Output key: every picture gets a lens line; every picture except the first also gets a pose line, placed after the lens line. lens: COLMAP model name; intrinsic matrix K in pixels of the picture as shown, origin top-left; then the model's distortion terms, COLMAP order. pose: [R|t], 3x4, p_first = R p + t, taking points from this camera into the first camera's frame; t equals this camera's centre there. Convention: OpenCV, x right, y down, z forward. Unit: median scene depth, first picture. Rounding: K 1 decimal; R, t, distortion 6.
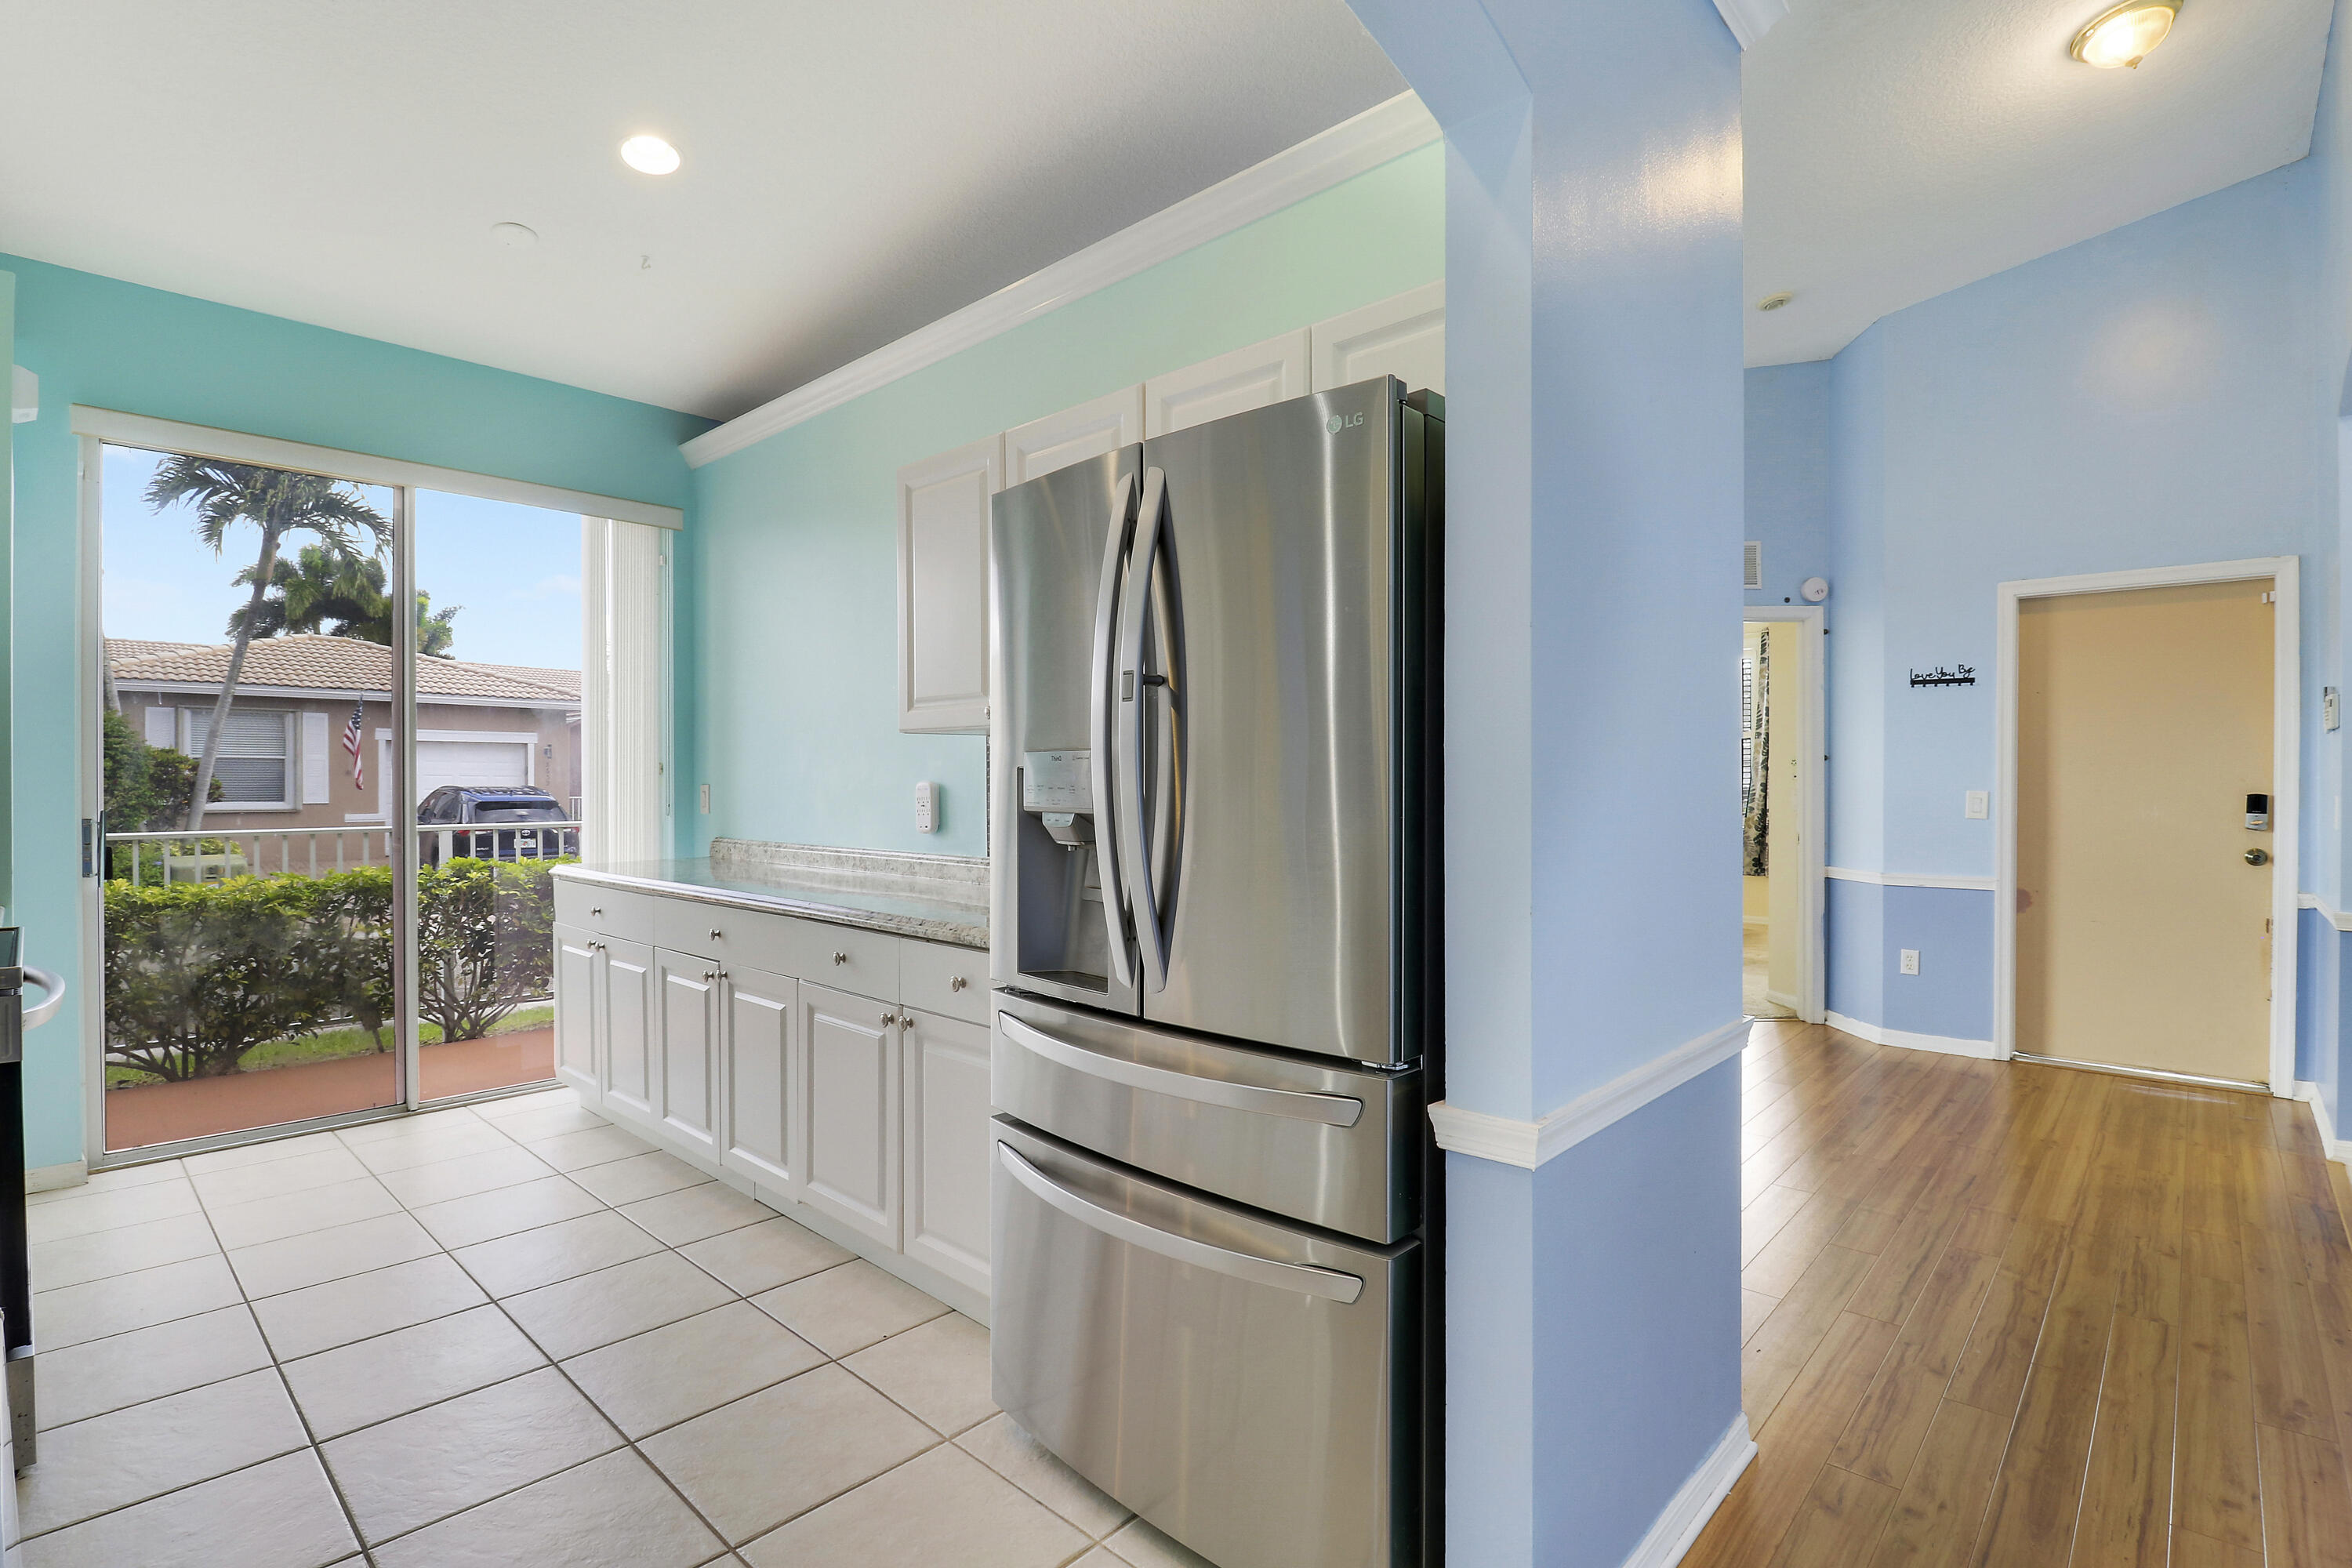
lens RADIAL K [[1099.6, 0, 1210.7], [0, 1099.6, 790.3], [0, 0, 1]] dist [-0.007545, -0.000514]
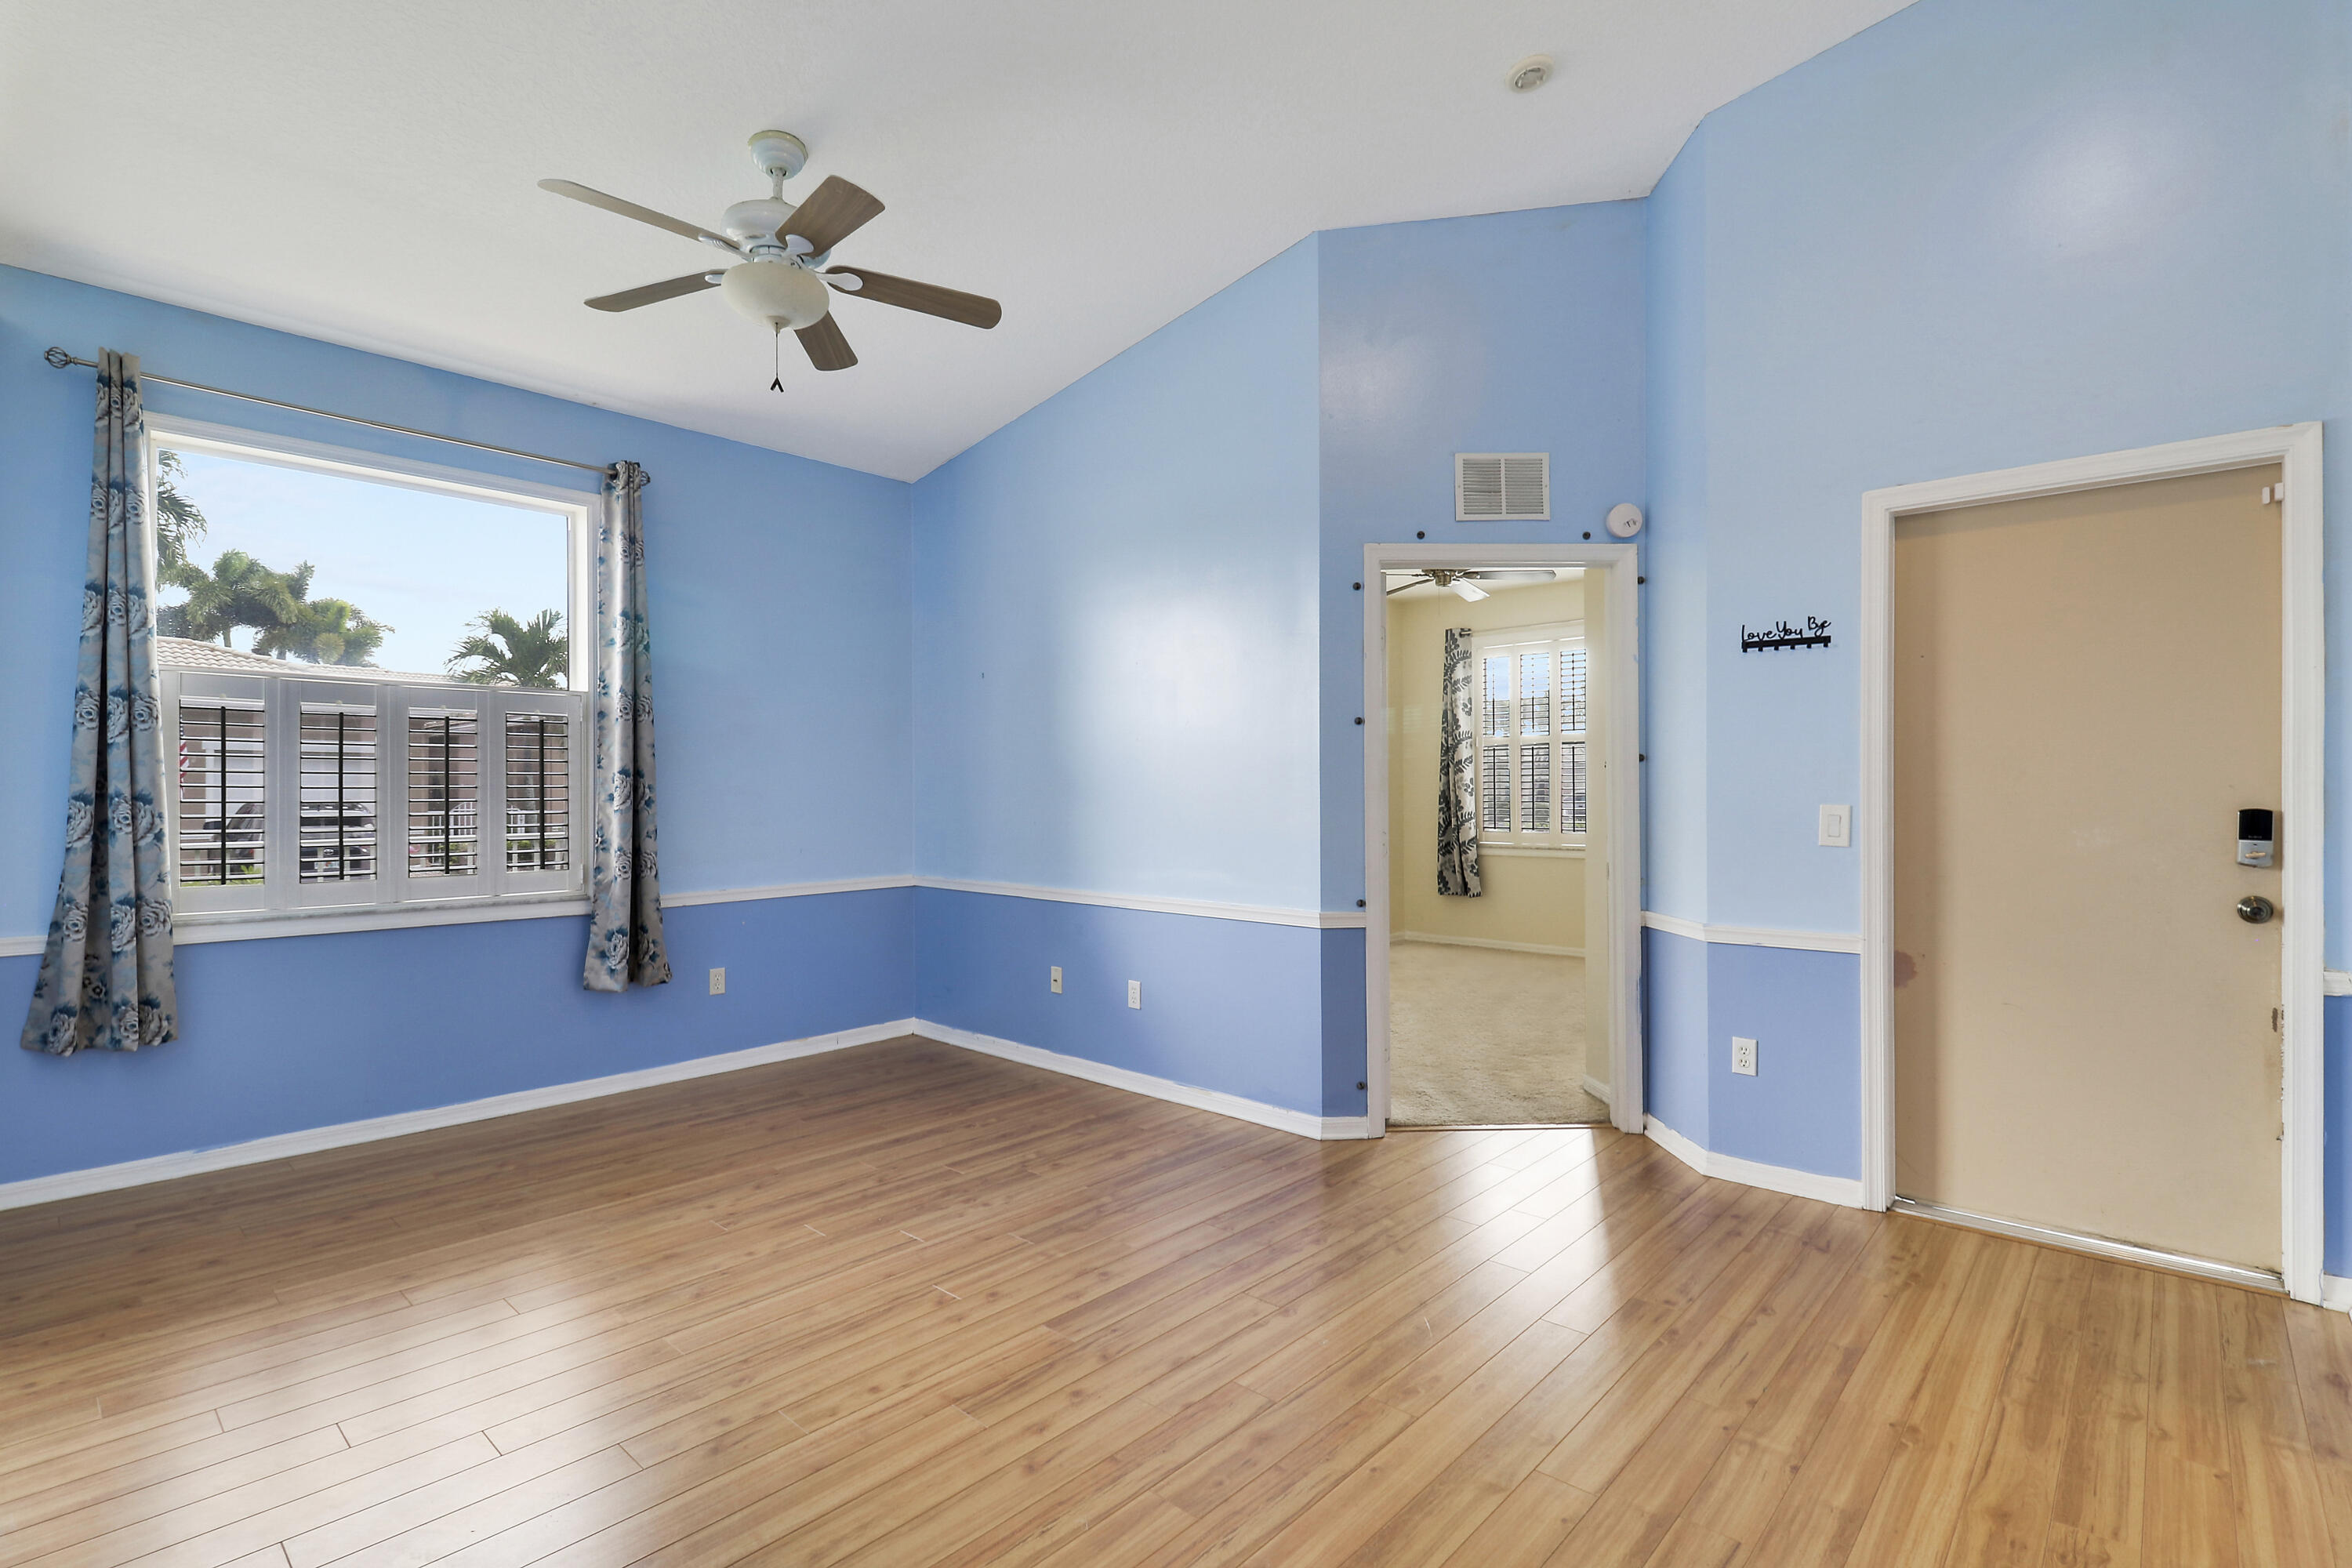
lens RADIAL K [[1099.6, 0, 1191.6], [0, 1099.6, 788.3], [0, 0, 1]] dist [-0.007545, -0.000514]
pose [[0.999980, 0.002052, 0.005982, 0.303398], [-0.001968, 0.999899, -0.014073, 0.000782], [-0.006010, 0.014061, 0.999883, 0.333609]]
